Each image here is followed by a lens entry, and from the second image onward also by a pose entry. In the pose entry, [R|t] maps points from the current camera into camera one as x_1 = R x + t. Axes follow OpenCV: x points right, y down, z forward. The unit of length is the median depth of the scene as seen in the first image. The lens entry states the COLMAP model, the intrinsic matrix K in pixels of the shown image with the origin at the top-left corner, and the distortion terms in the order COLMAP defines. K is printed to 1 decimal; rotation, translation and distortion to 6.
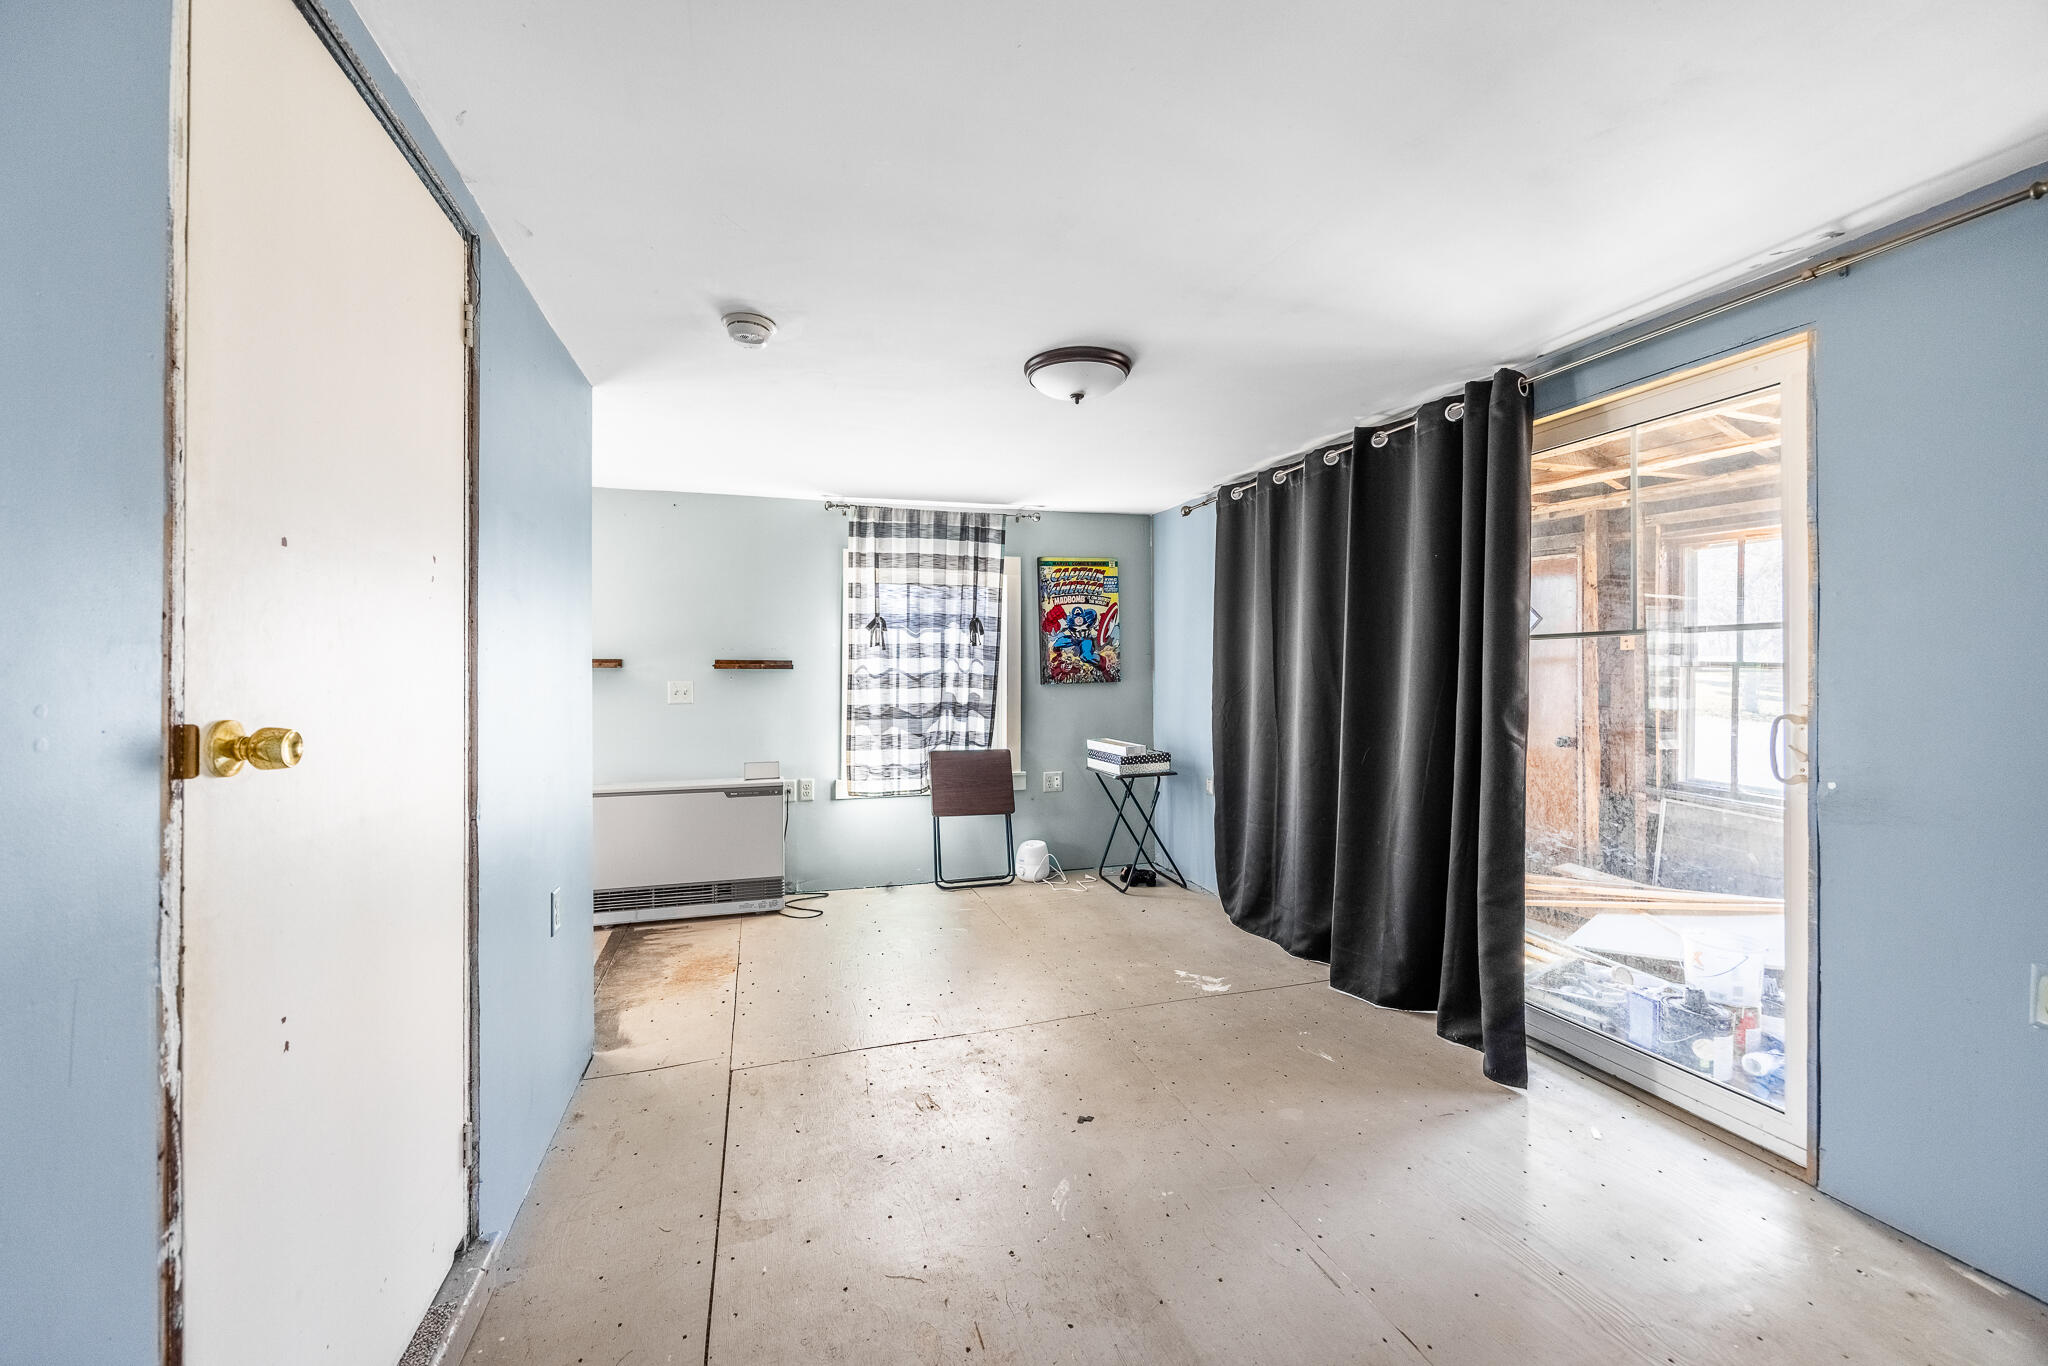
lens RADIAL K [[812.9, 0, 1024.0], [0, 812.9, 683.0], [0, 0, 1]] dist [-0.000397, -0.000610]
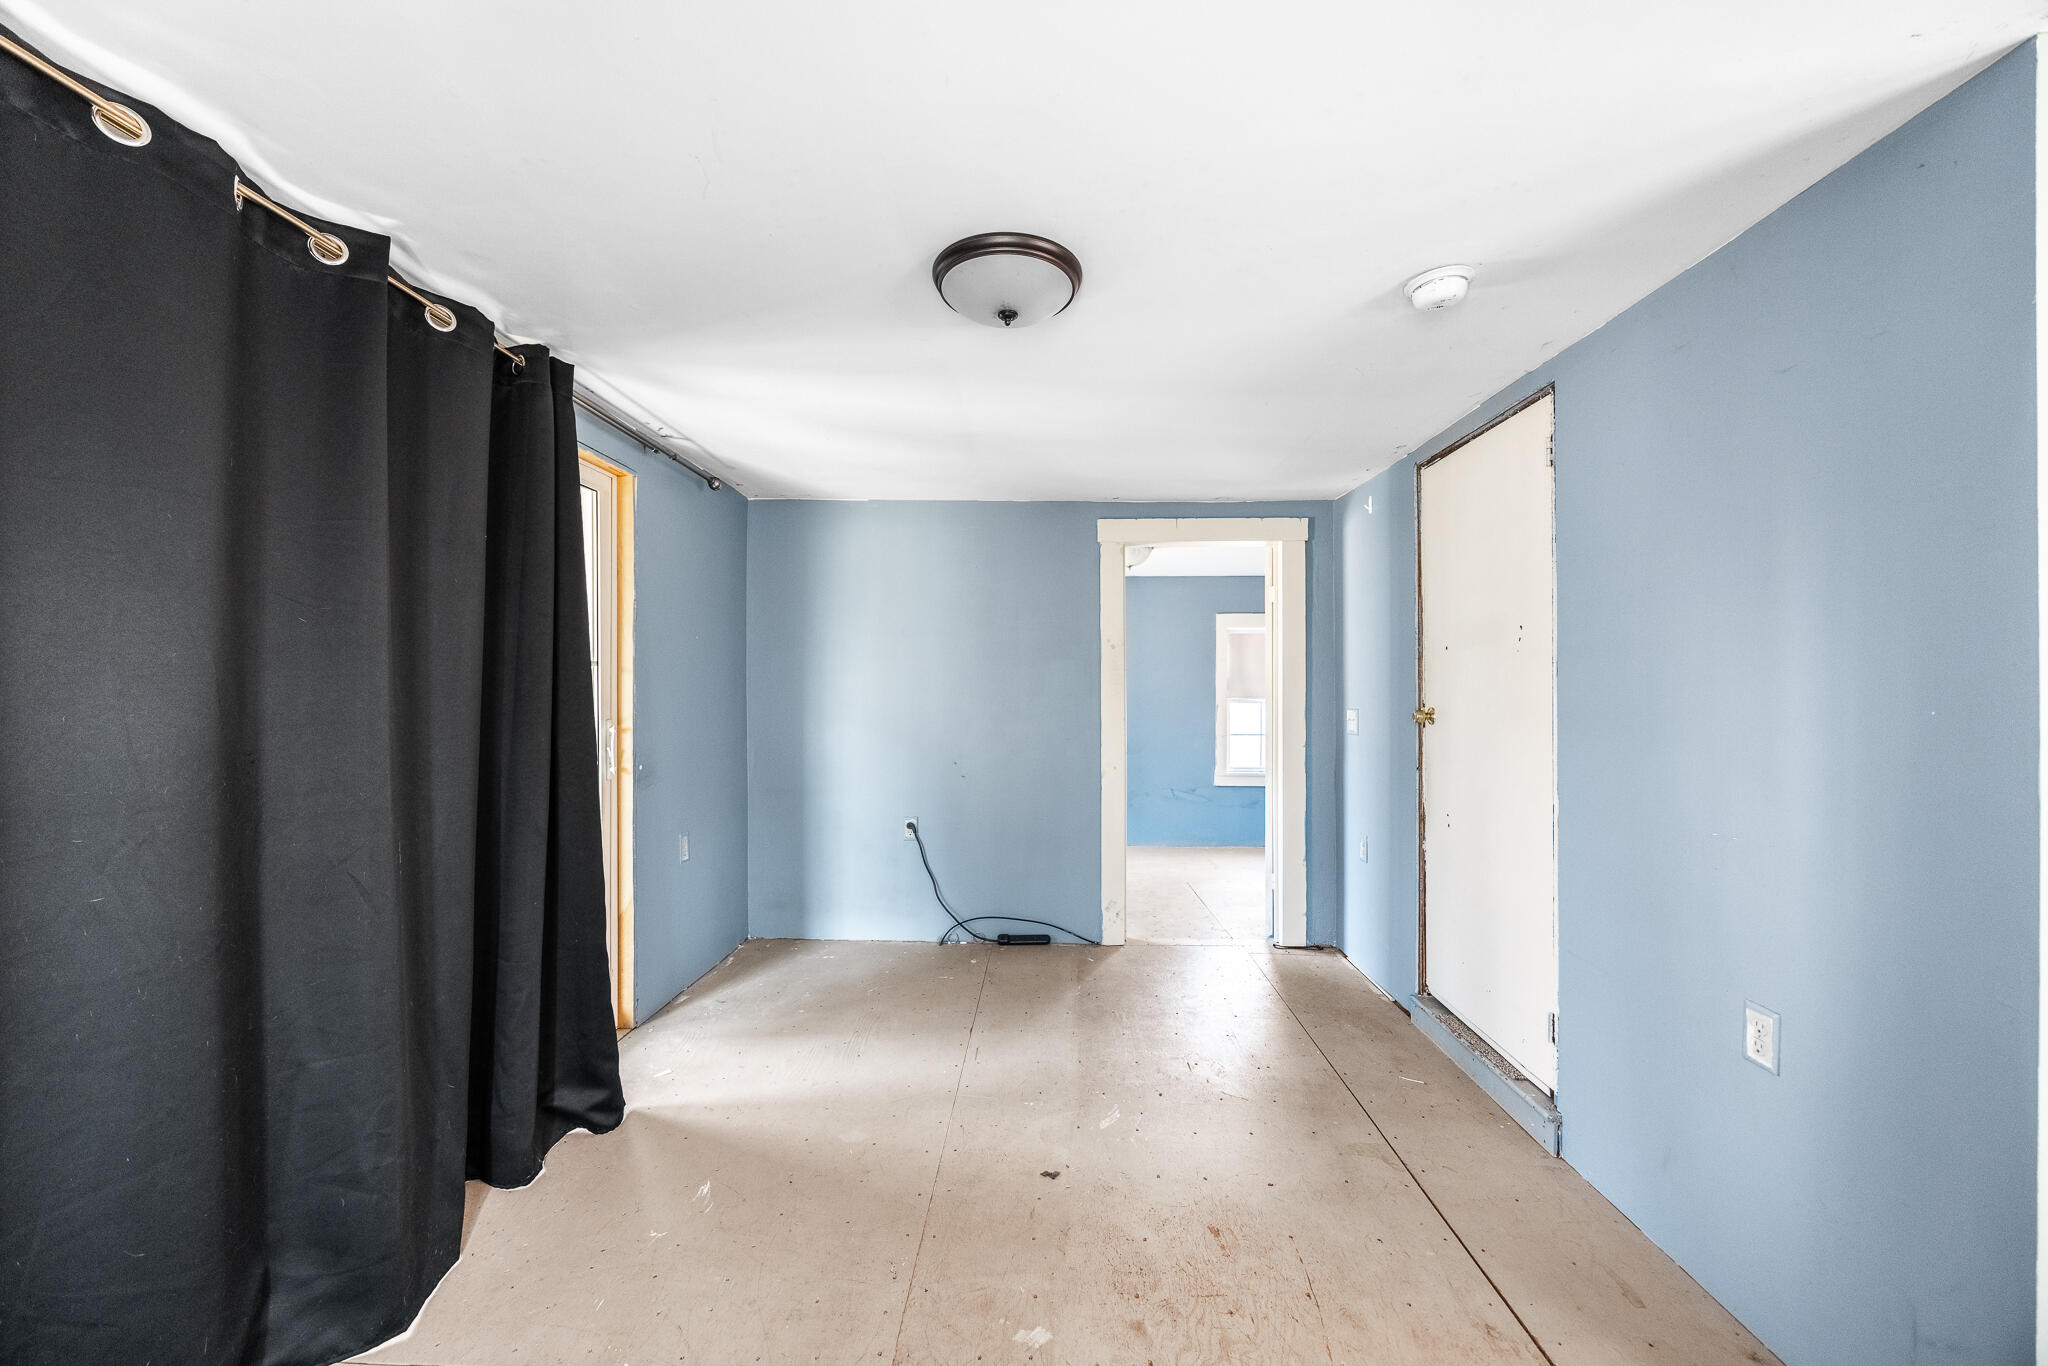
lens RADIAL K [[778.0, 0, 1024.0], [0, 778.0, 683.0], [0, 0, 1]] dist [-0.001683, -0.000252]
pose [[-0.940590, -0.001143, 0.339543, -0.202517], [0.001263, 0.999976, 0.006867, -0.041991], [-0.339542, 0.006888, -0.940566, 1.856530]]
